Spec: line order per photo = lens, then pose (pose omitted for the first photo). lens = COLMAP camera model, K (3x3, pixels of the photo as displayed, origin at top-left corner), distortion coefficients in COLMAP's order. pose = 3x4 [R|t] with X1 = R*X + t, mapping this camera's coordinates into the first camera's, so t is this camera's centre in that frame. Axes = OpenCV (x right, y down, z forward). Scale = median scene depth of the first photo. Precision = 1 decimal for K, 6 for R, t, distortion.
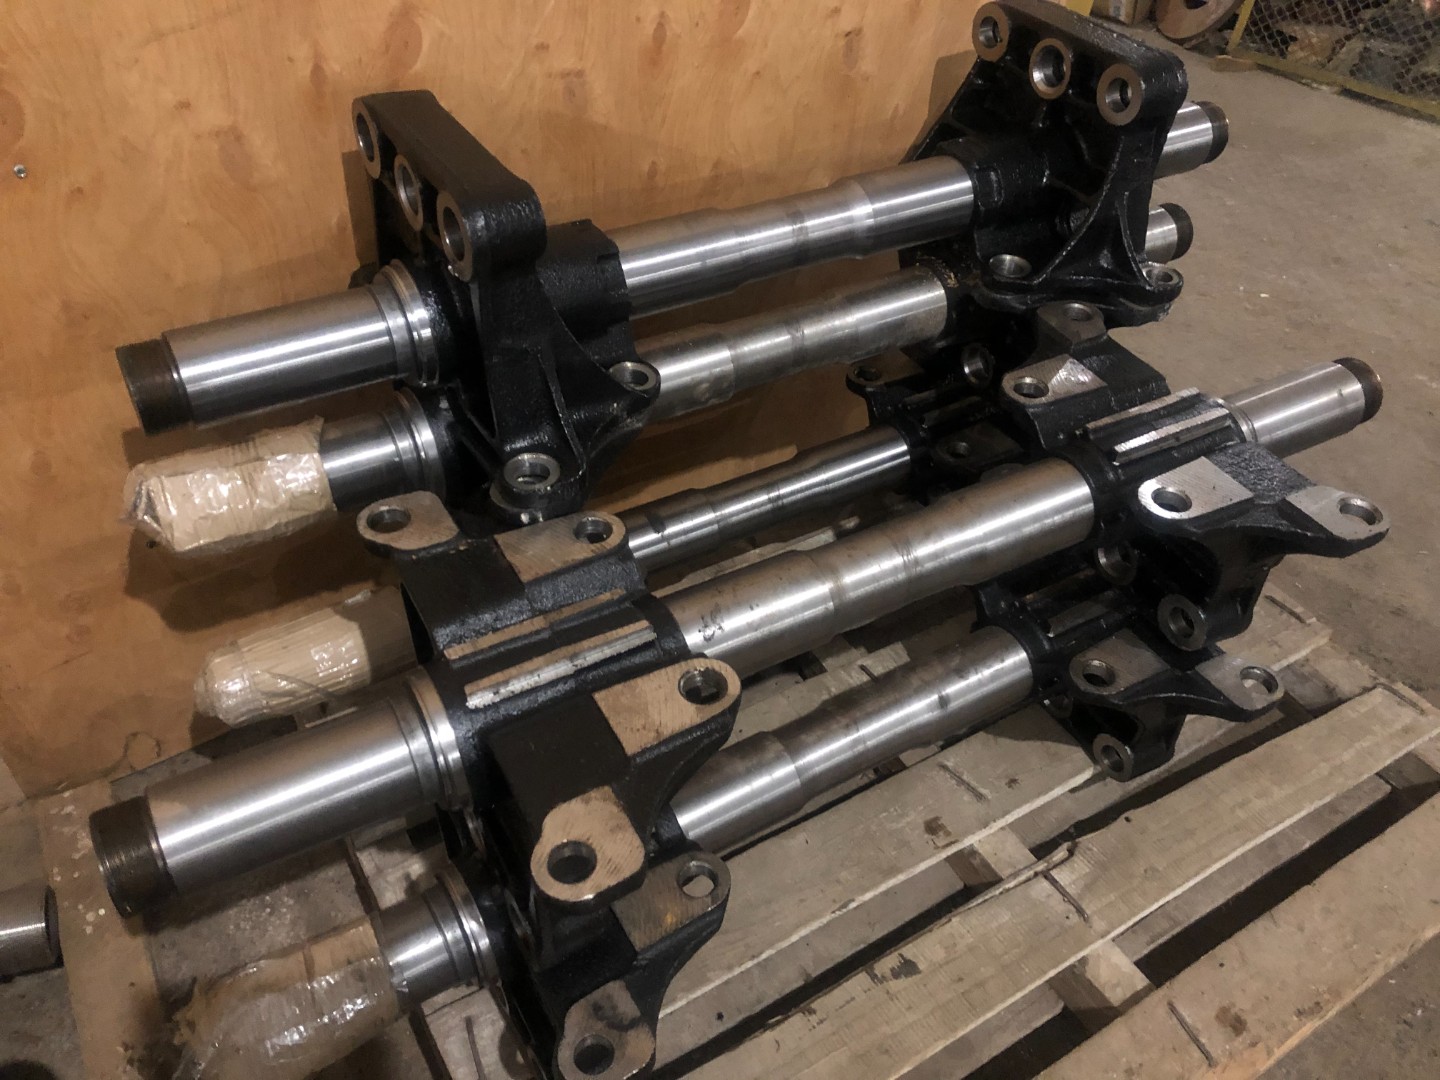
lens RADIAL K [[1164.1, 0, 719.7], [0, 1164.1, 527.6], [0, 0, 1]] dist [0.013950, -0.006269]
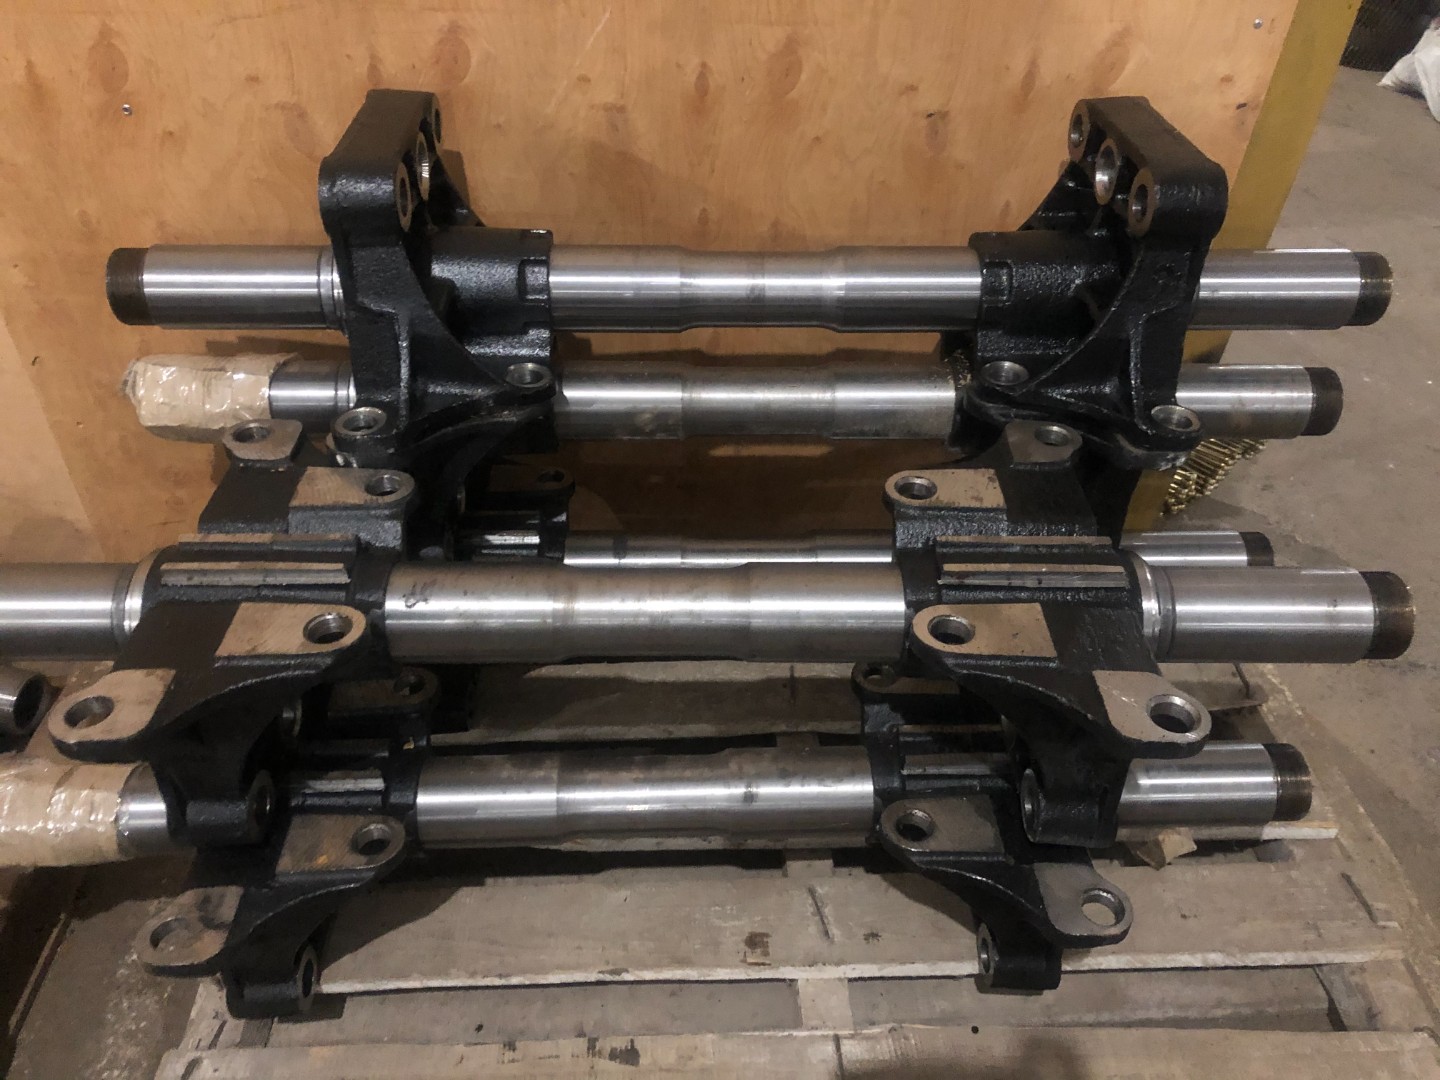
lens RADIAL K [[1164.1, 0, 707.9], [0, 1164.1, 539.0], [0, 0, 1]] dist [0.013950, -0.006269]
pose [[0.874407, 0.265880, -0.405858, 0.475614], [-0.298939, 0.954083, -0.019029, -0.018334], [0.382163, 0.137966, 0.913738, 0.109883]]
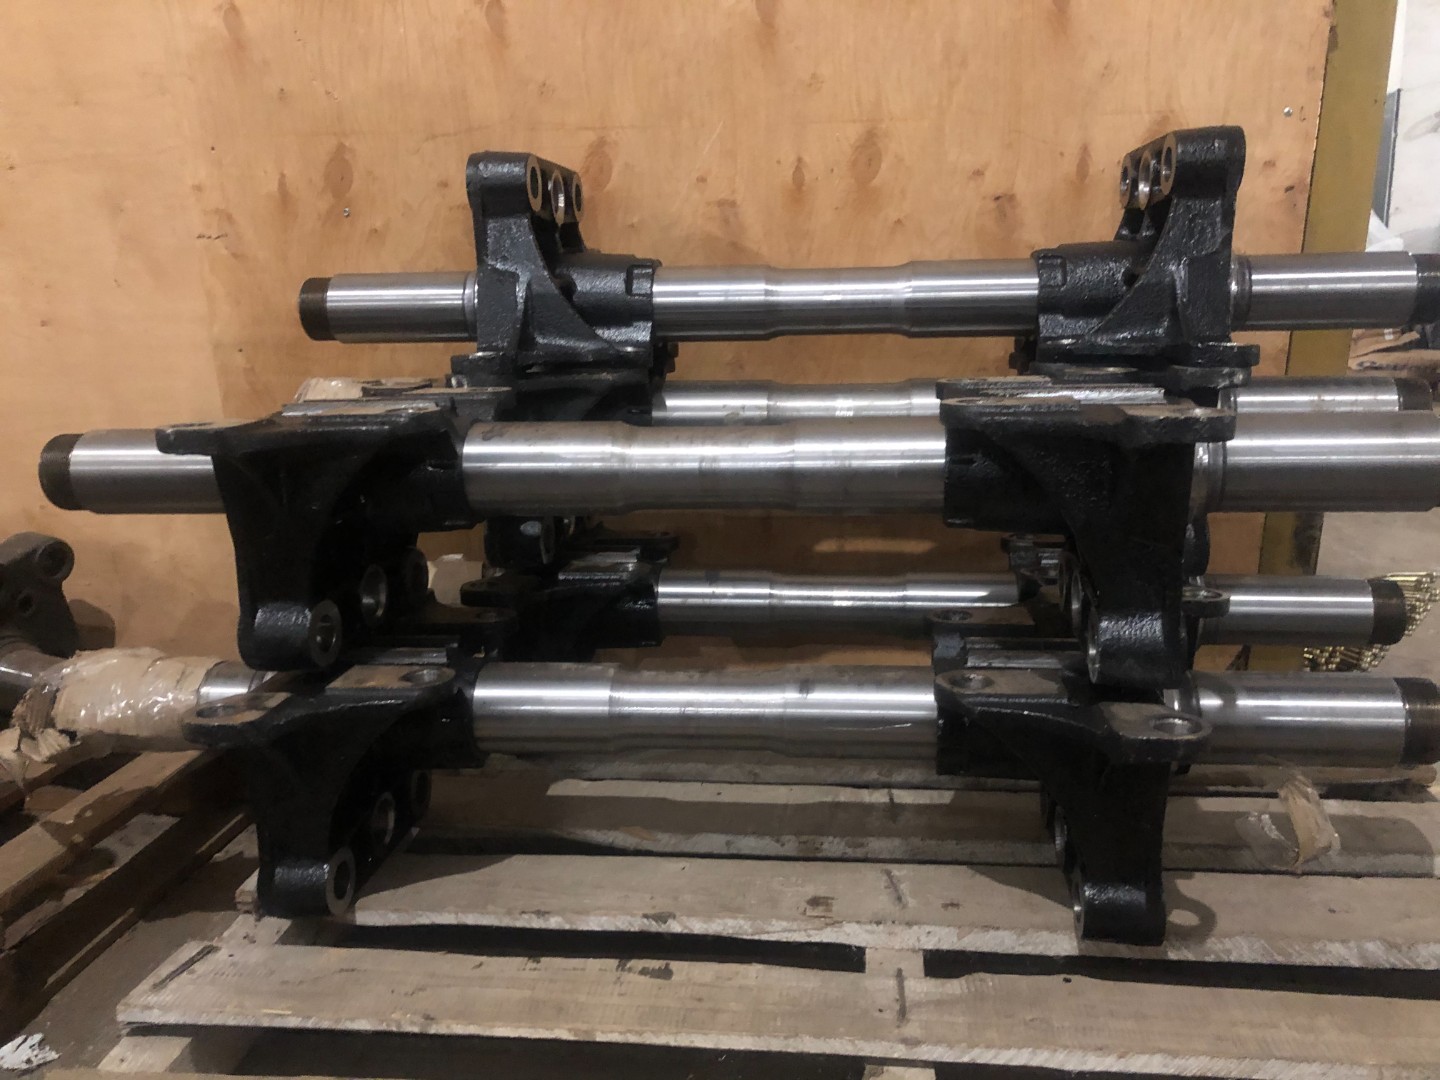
lens RADIAL K [[1164.1, 0, 716.4], [0, 1164.1, 547.7], [0, 0, 1]] dist [0.013950, -0.006269]
pose [[0.784354, 0.073616, -0.615930, 0.667101], [-0.359865, 0.862766, -0.355151, 0.387728], [0.505259, 0.500215, 0.703206, 0.277135]]
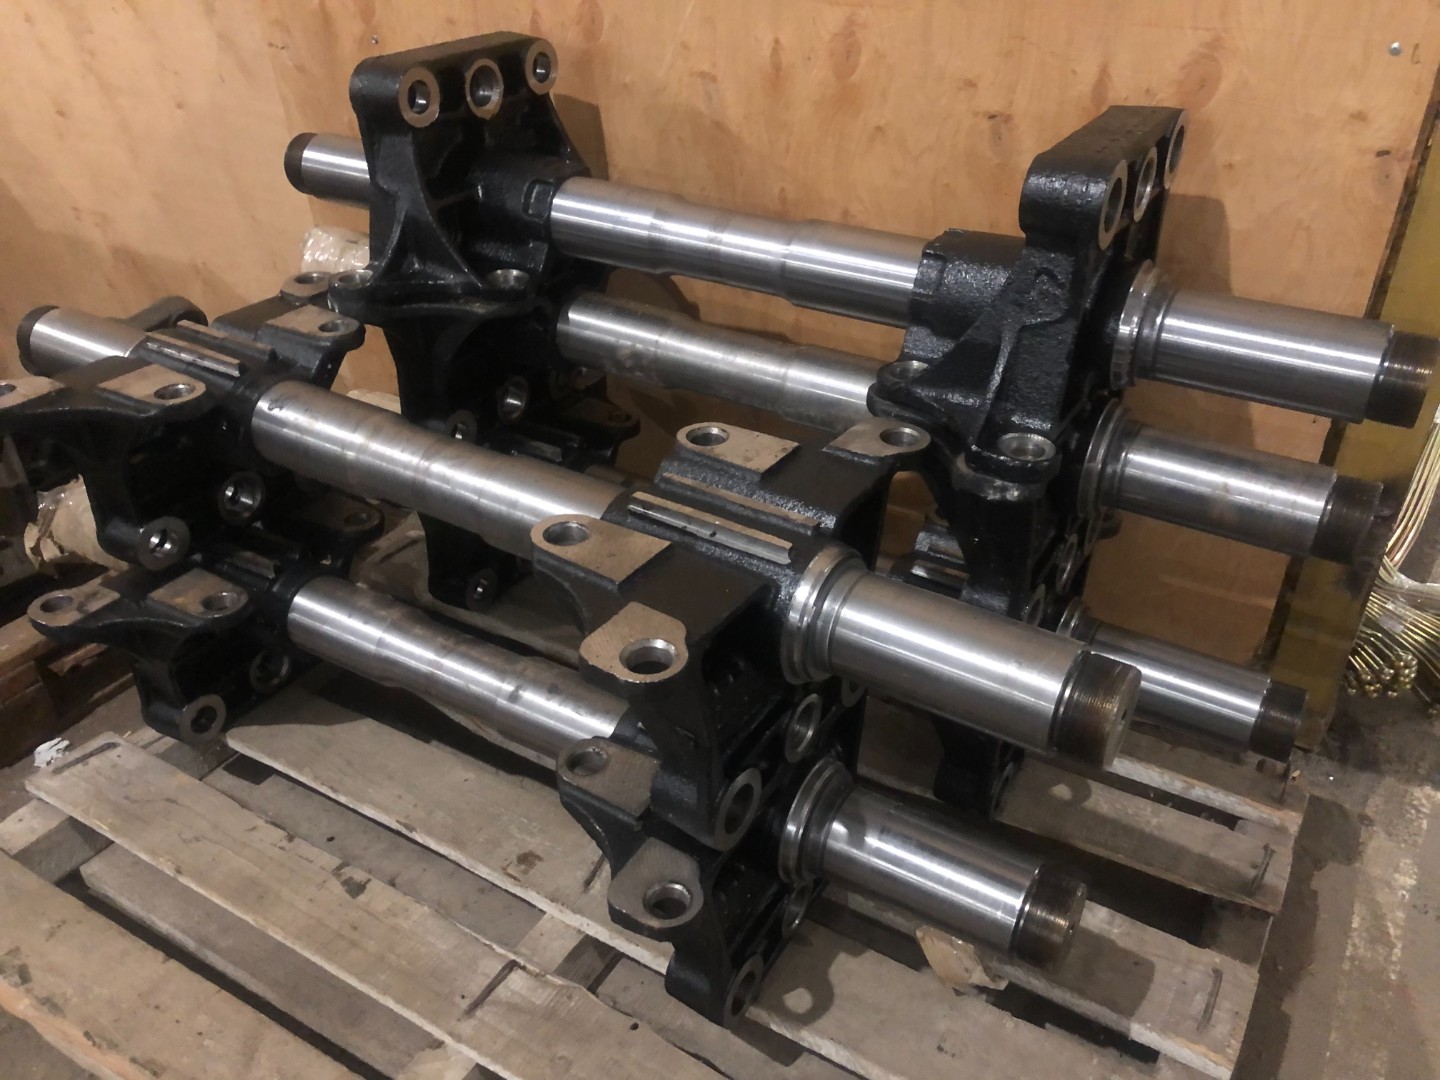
lens RADIAL K [[1164.1, 0, 729.5], [0, 1164.1, 536.7], [0, 0, 1]] dist [0.013950, -0.006269]
pose [[0.464304, 0.430544, -0.773986, 0.935403], [-0.563818, 0.817628, 0.116593, -0.163841], [0.683031, 0.382253, 0.622376, 0.468125]]
